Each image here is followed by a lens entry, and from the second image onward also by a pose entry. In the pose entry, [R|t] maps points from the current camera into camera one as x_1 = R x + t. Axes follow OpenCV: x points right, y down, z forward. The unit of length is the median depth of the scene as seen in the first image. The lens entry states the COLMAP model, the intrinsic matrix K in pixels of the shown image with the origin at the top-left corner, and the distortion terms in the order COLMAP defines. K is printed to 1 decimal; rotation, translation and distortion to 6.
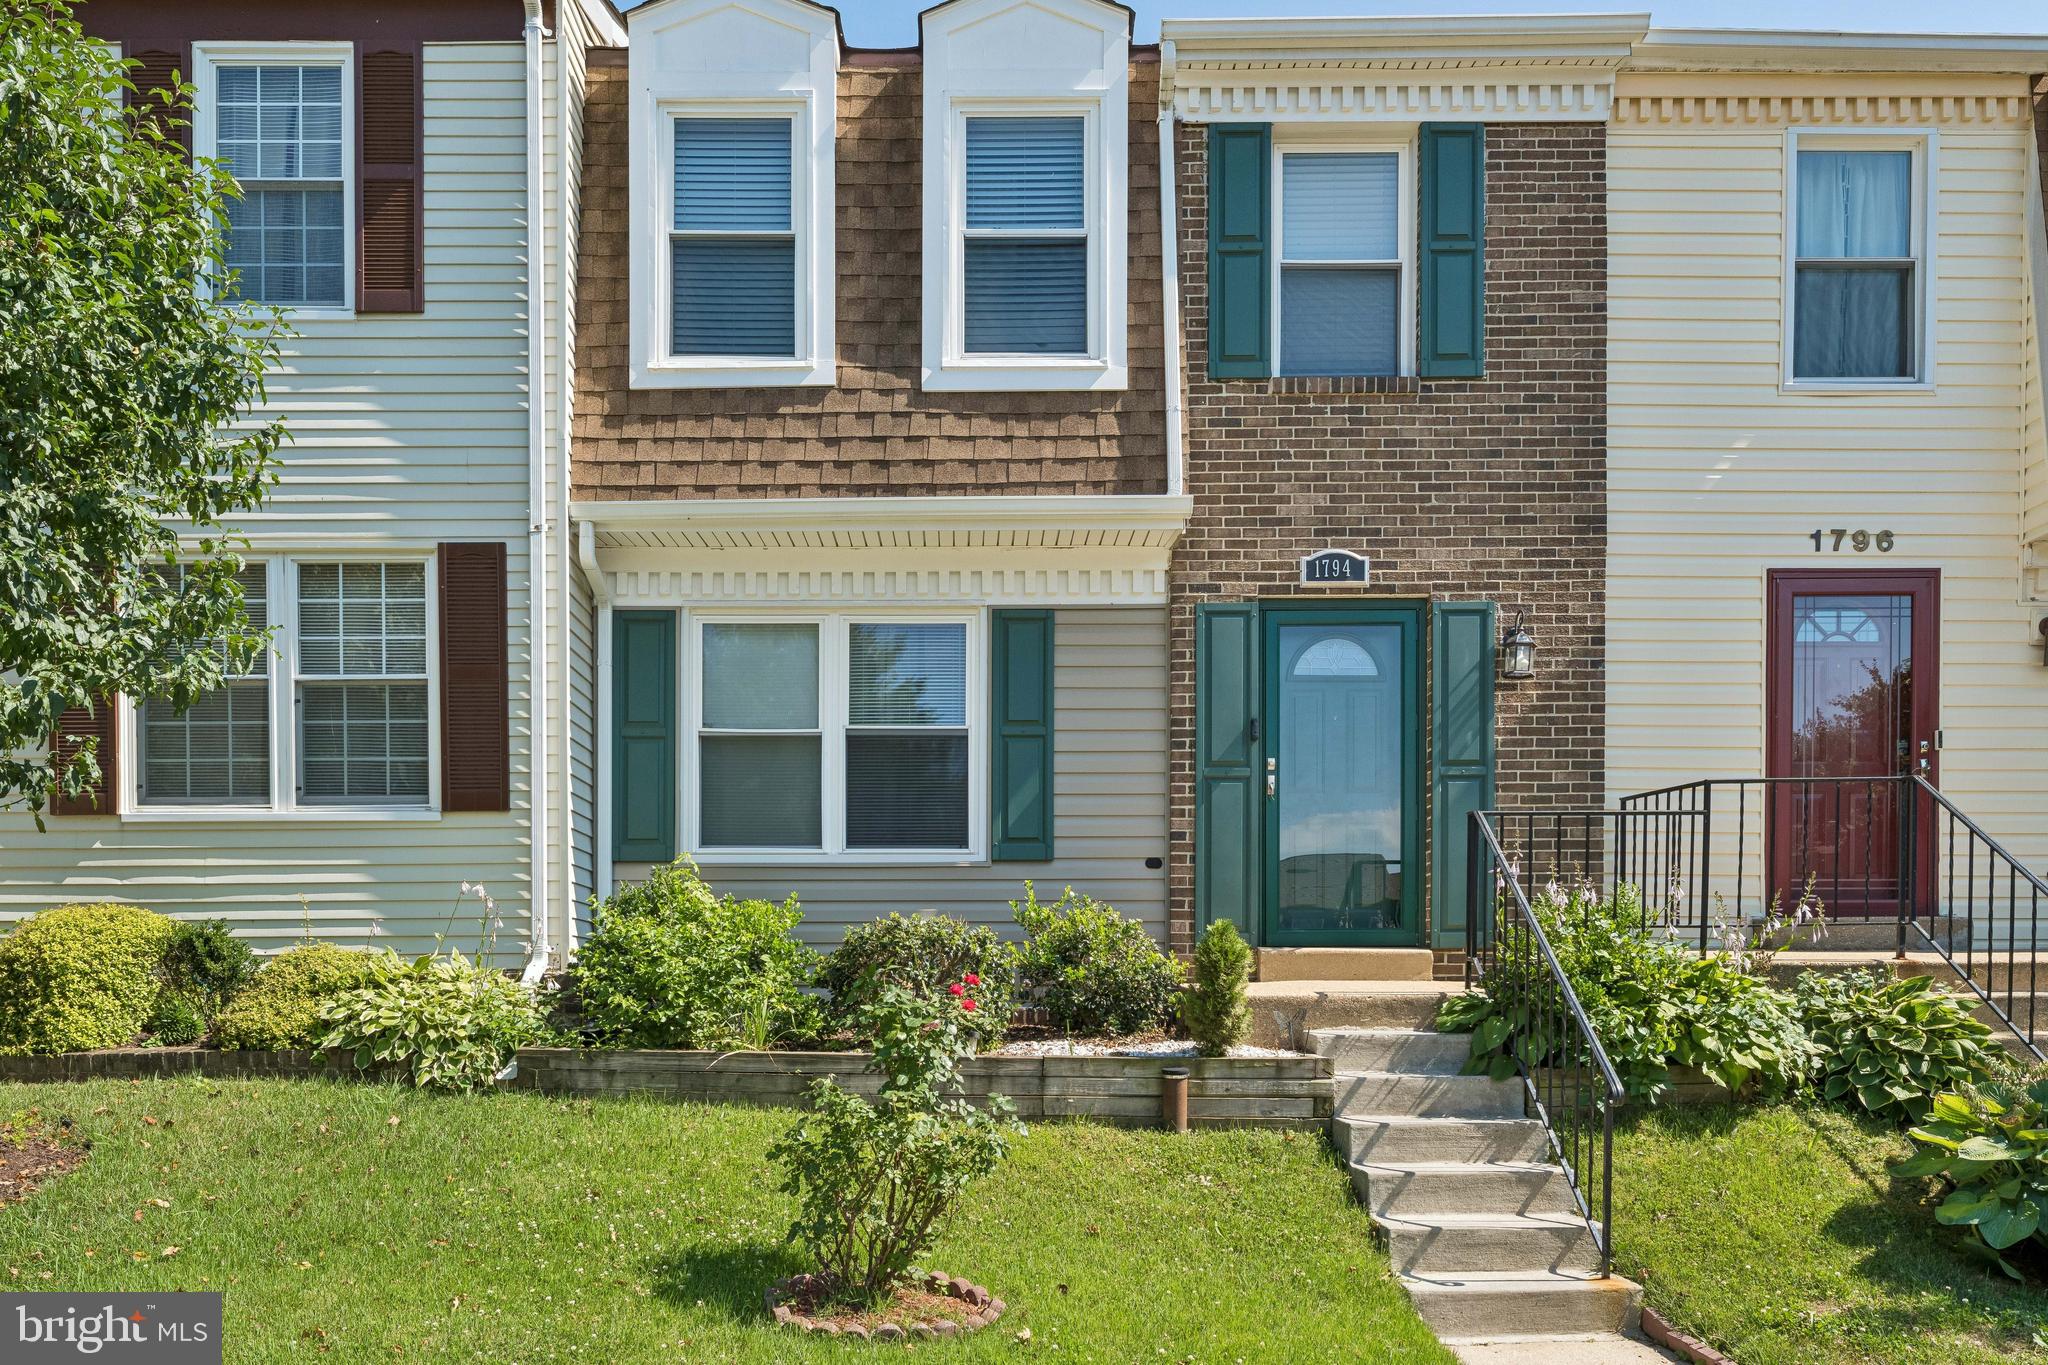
lens RADIAL K [[1203.9, 0, 1017.8], [0, 1203.9, 737.4], [0, 0, 1]] dist [0.000352, -0.000809]
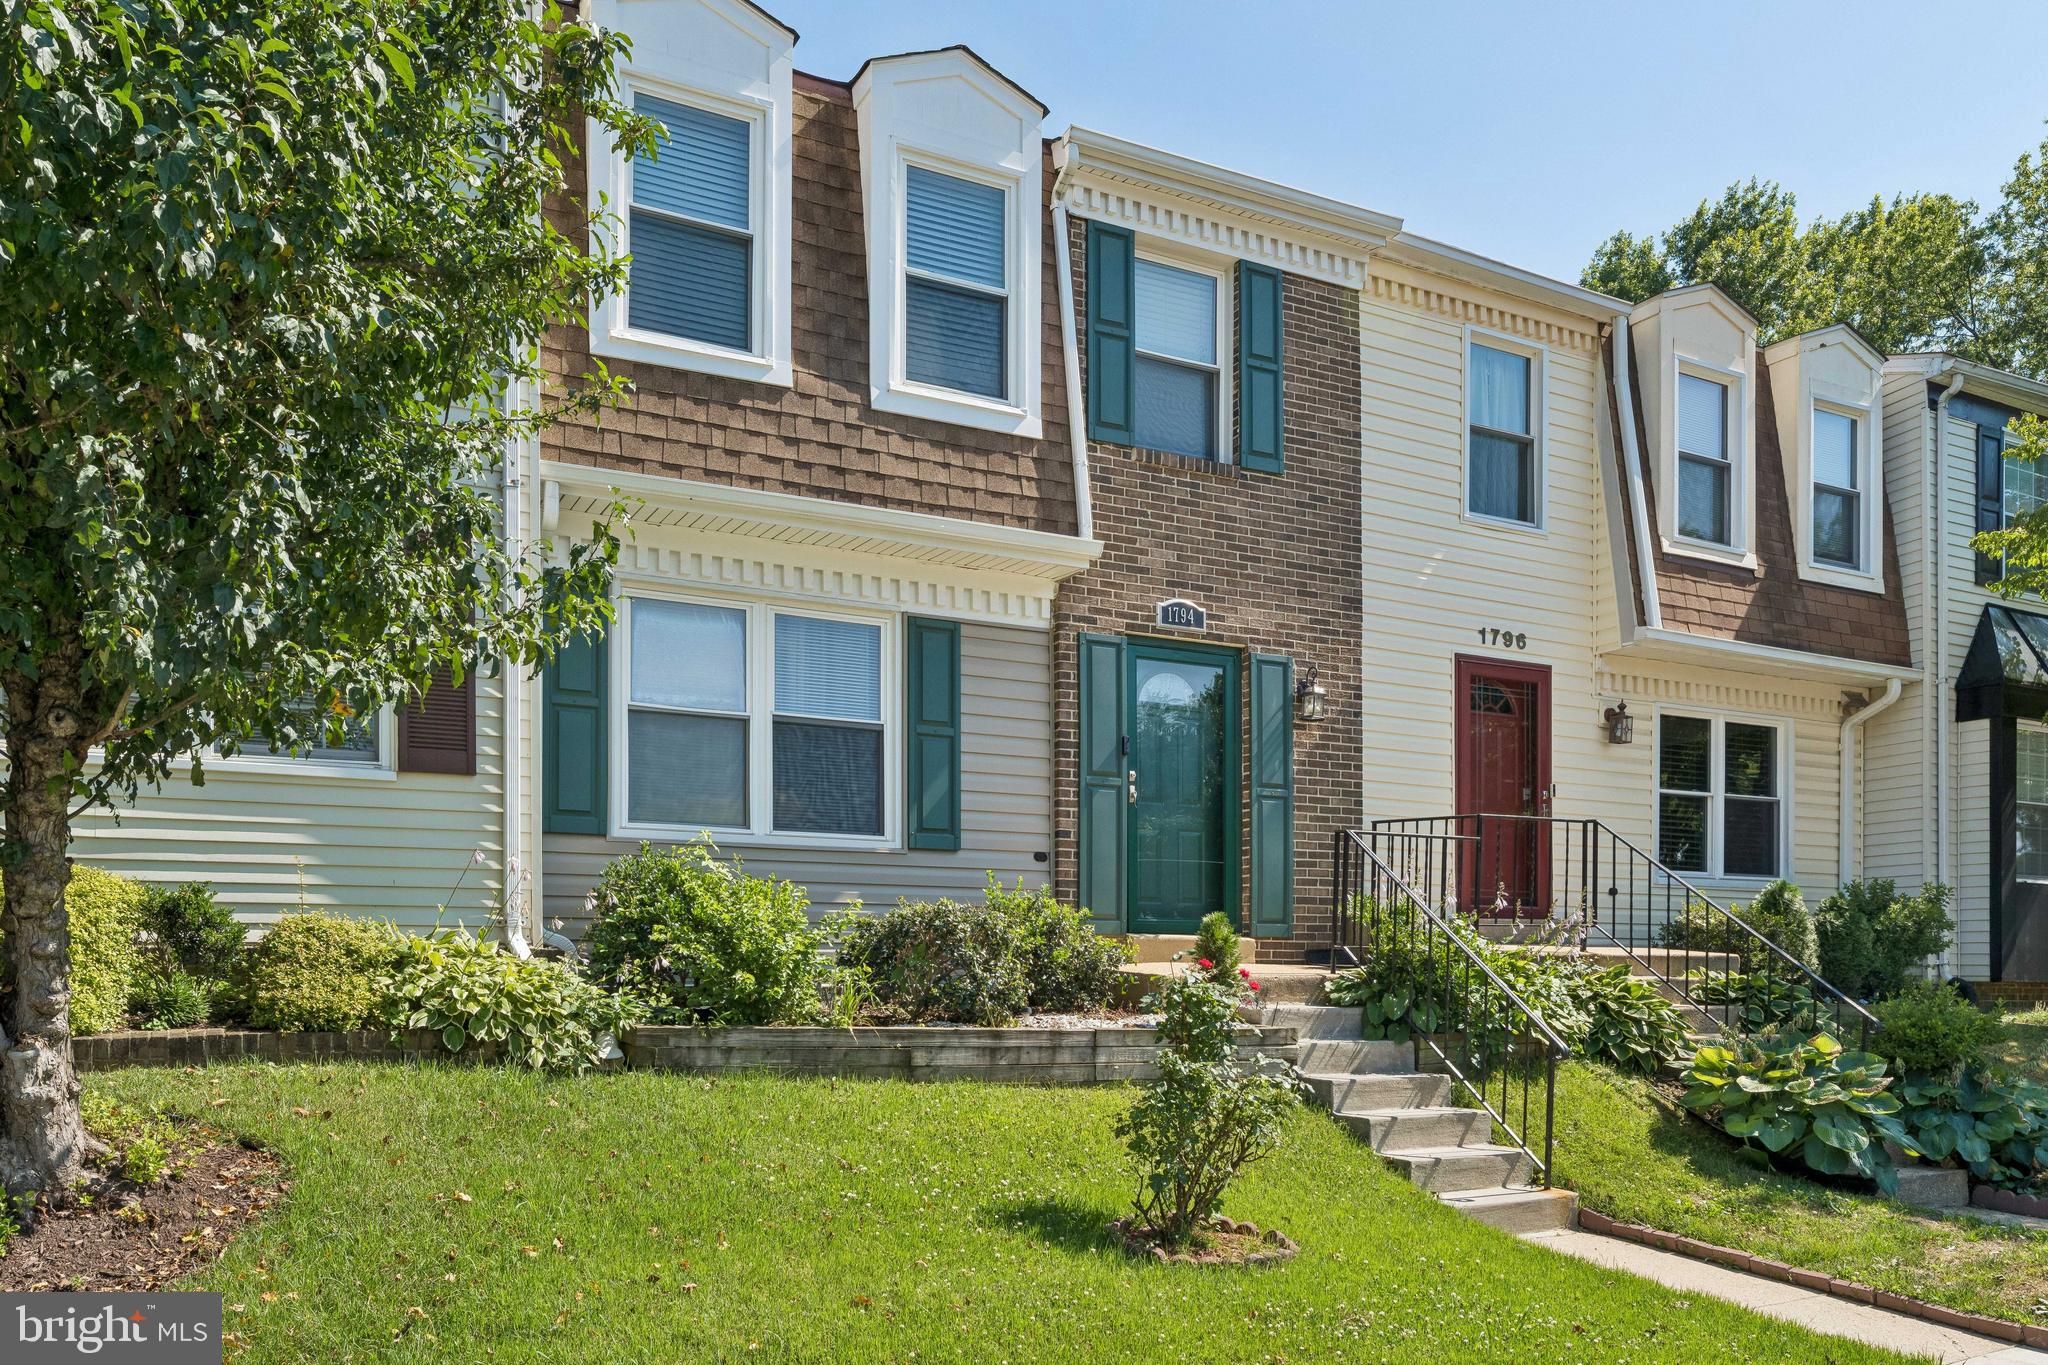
lens RADIAL K [[1179.6, 0, 886.6], [0, 1179.6, 681.4], [0, 0, 1]] dist [0.000120, -0.000585]
pose [[0.929484, 0.094166, 0.356640, -0.420283], [-0.083724, 0.995489, -0.044641, 0.001566], [-0.359235, 0.011634, 0.933175, 0.013358]]
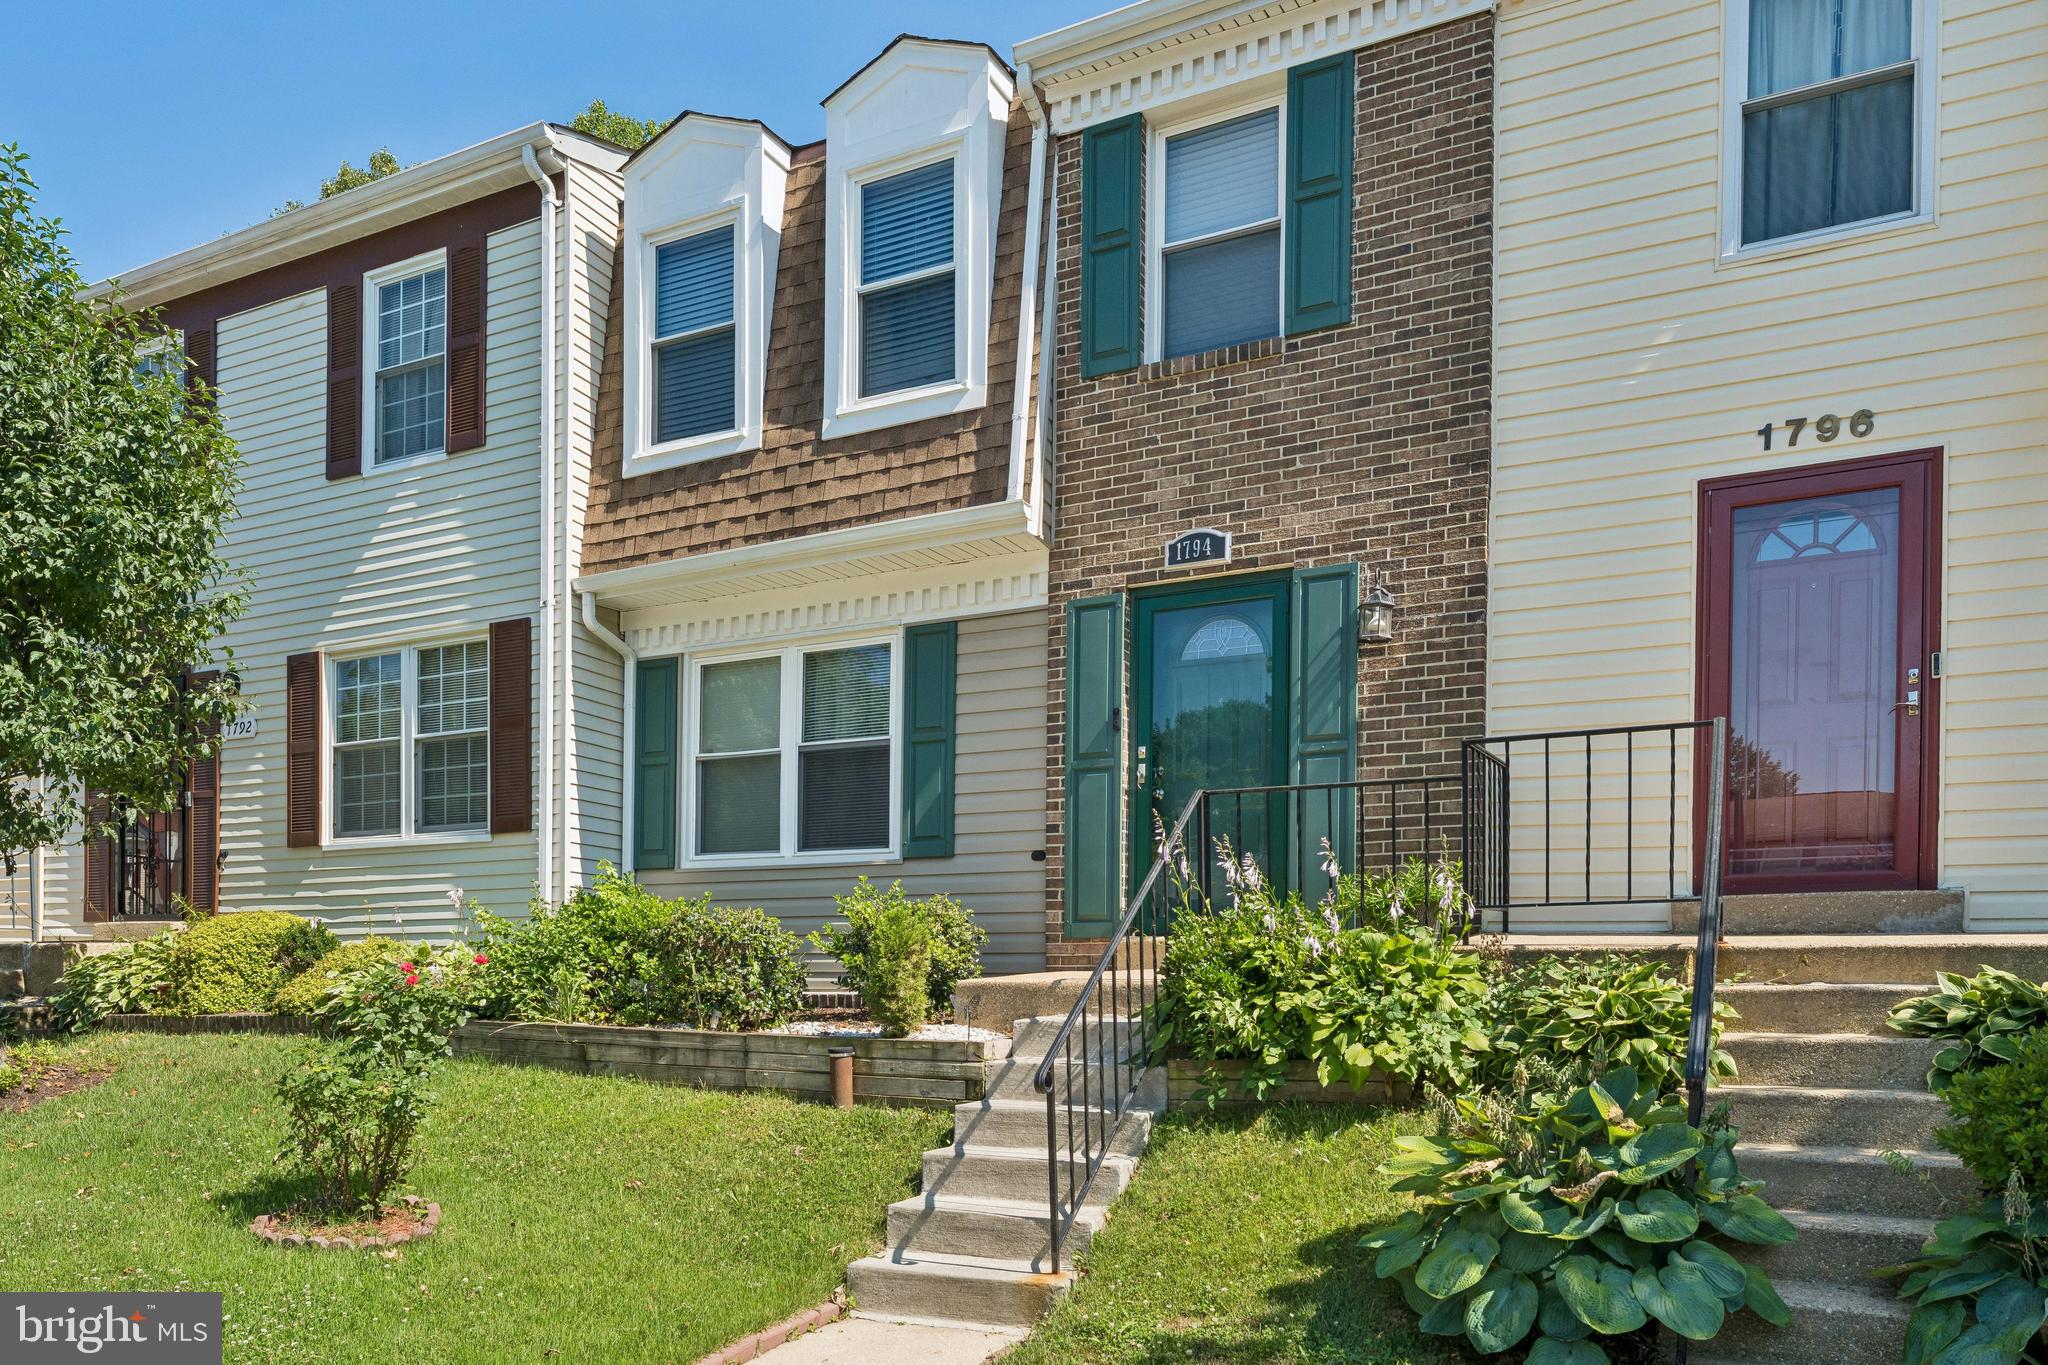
lens RADIAL K [[1143.9, 0, 1029.6], [0, 1143.9, 741.0], [0, 0, 1]] dist [-0.000313, 0.000772]
pose [[0.925339, -0.070673, -0.372495, 0.473495], [0.068399, 0.997471, -0.019334, 0.024287], [0.372919, -0.007588, 0.927833, 0.085376]]
